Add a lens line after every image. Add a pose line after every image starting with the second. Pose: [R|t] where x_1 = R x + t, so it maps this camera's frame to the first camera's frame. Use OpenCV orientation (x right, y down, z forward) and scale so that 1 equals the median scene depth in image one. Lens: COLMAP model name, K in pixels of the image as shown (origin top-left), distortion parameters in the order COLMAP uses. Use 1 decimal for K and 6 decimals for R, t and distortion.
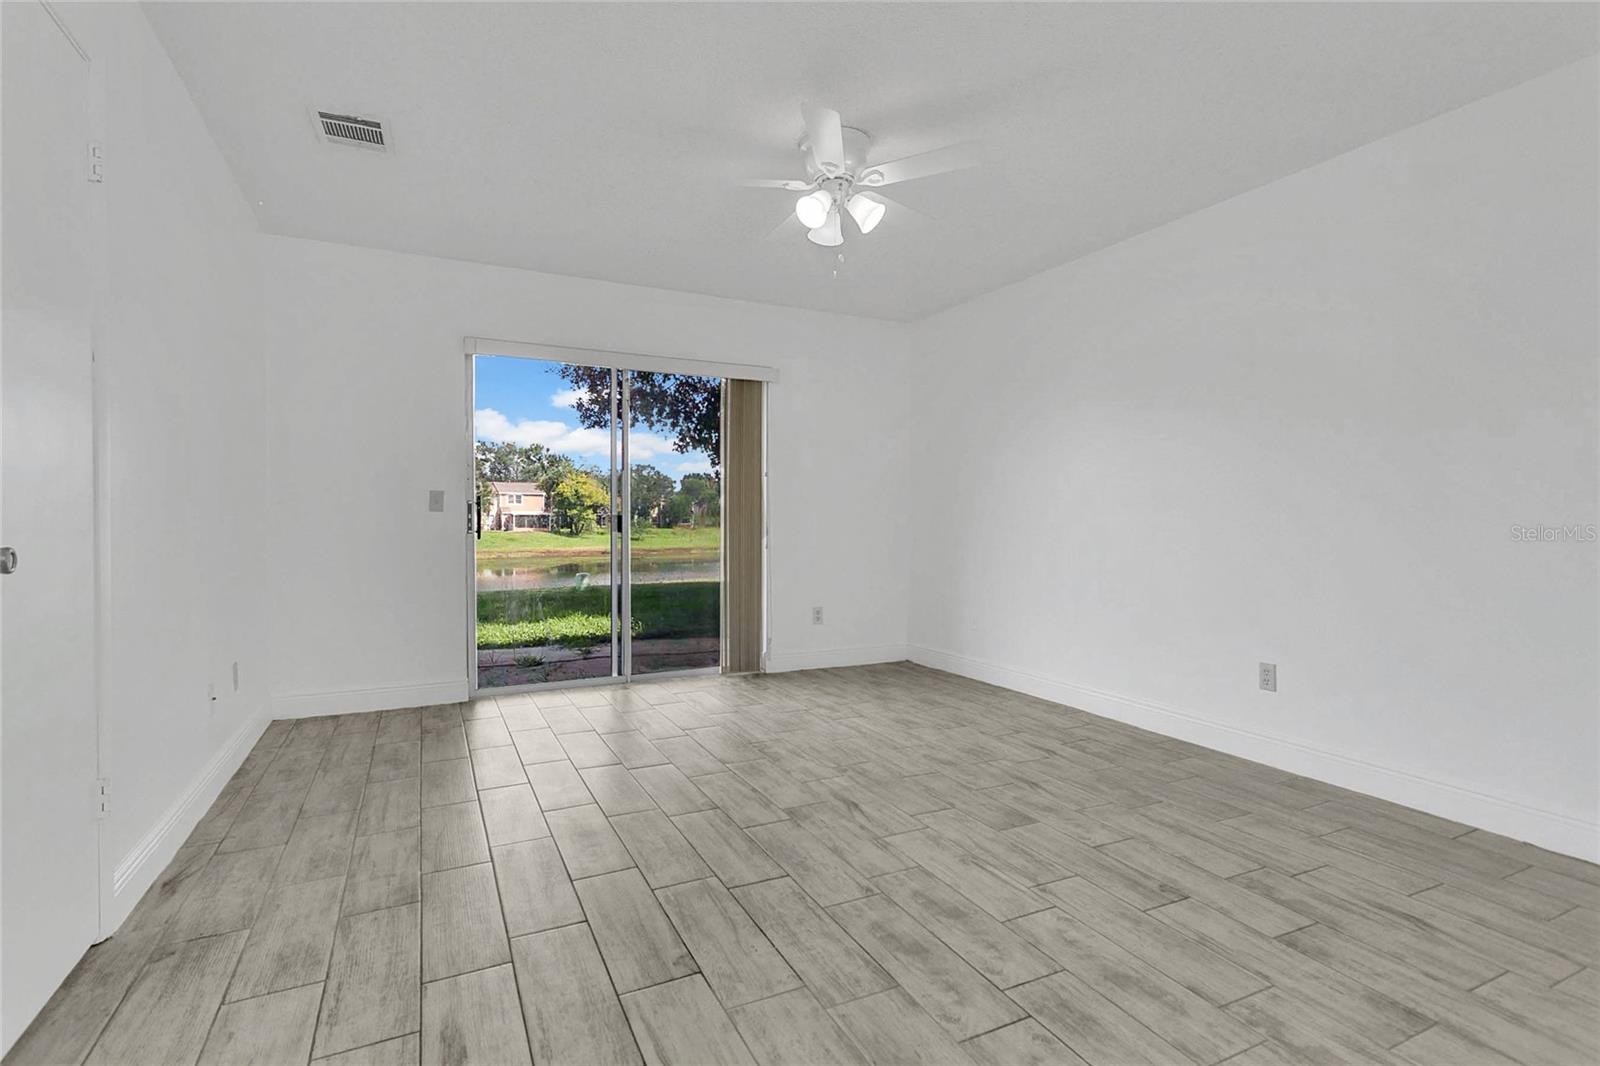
lens RADIAL K [[780.3, 0, 806.5], [0, 780.3, 530.9], [0, 0, 1]] dist [-0.000602, 0.000842]
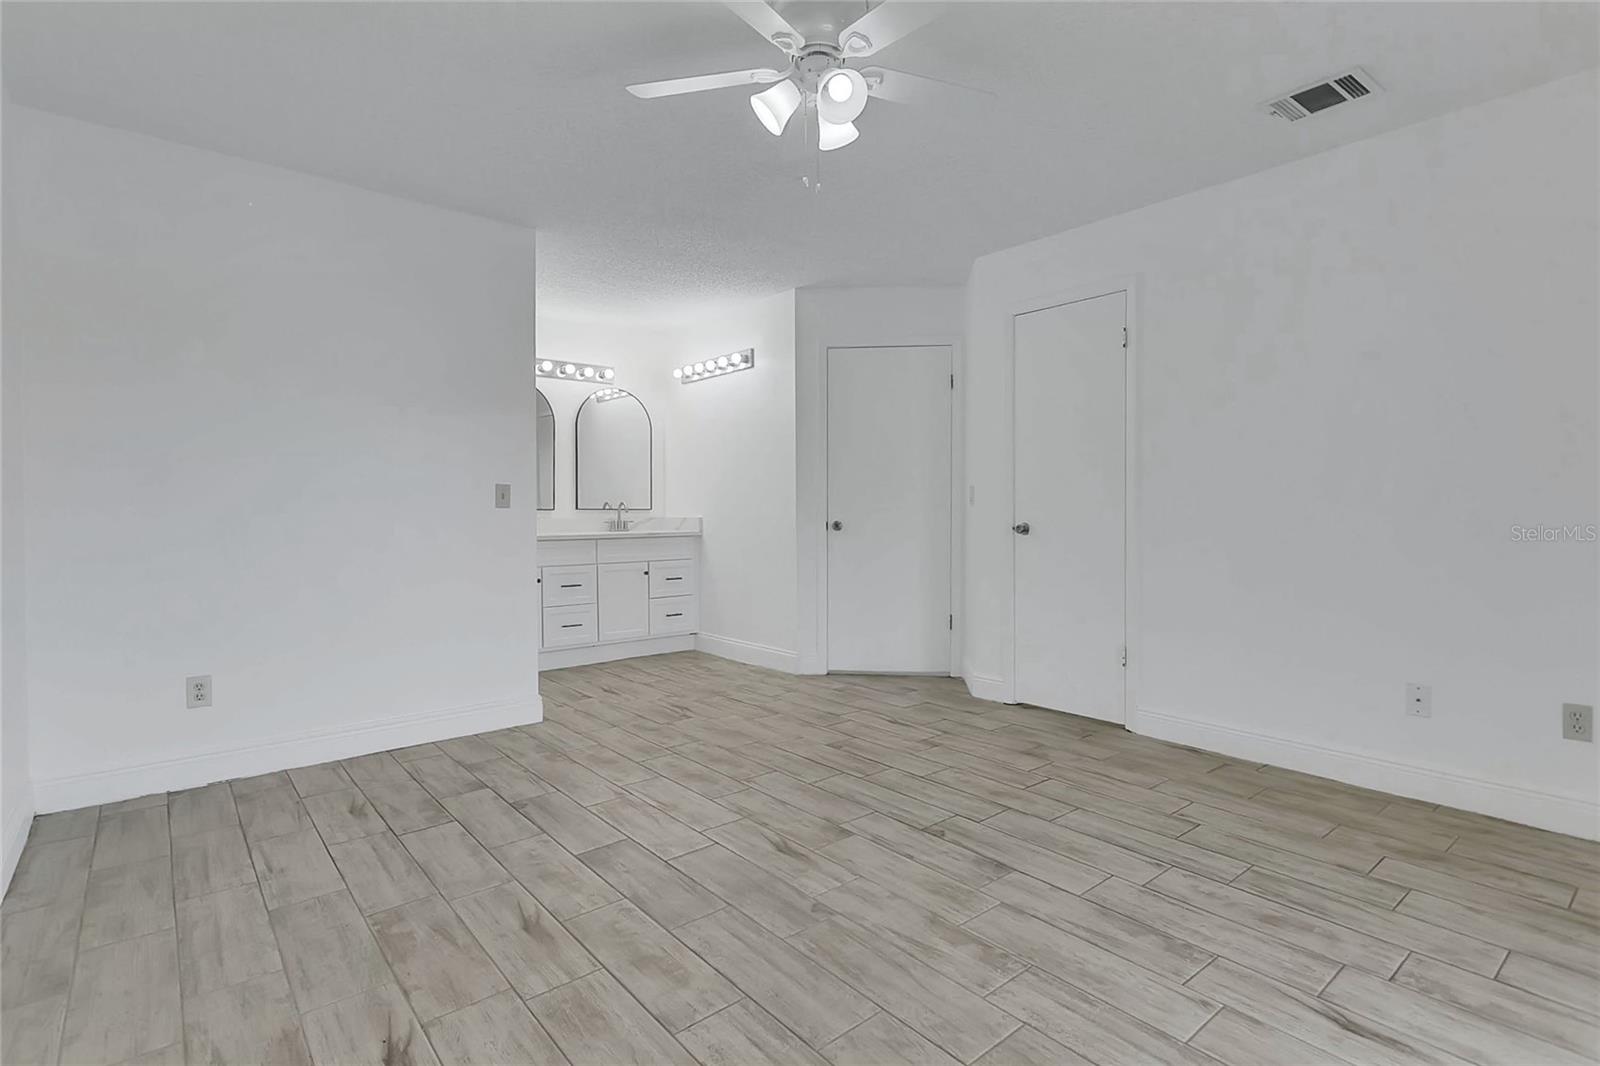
lens RADIAL K [[780.3, 0, 811.1], [0, 780.3, 527.5], [0, 0, 1]] dist [-0.000602, 0.000842]
pose [[-0.971871, 0.005866, -0.235442, 0.252709], [-0.003036, 0.999295, 0.037431, -0.044558], [0.235496, 0.037093, -0.971167, 2.005671]]
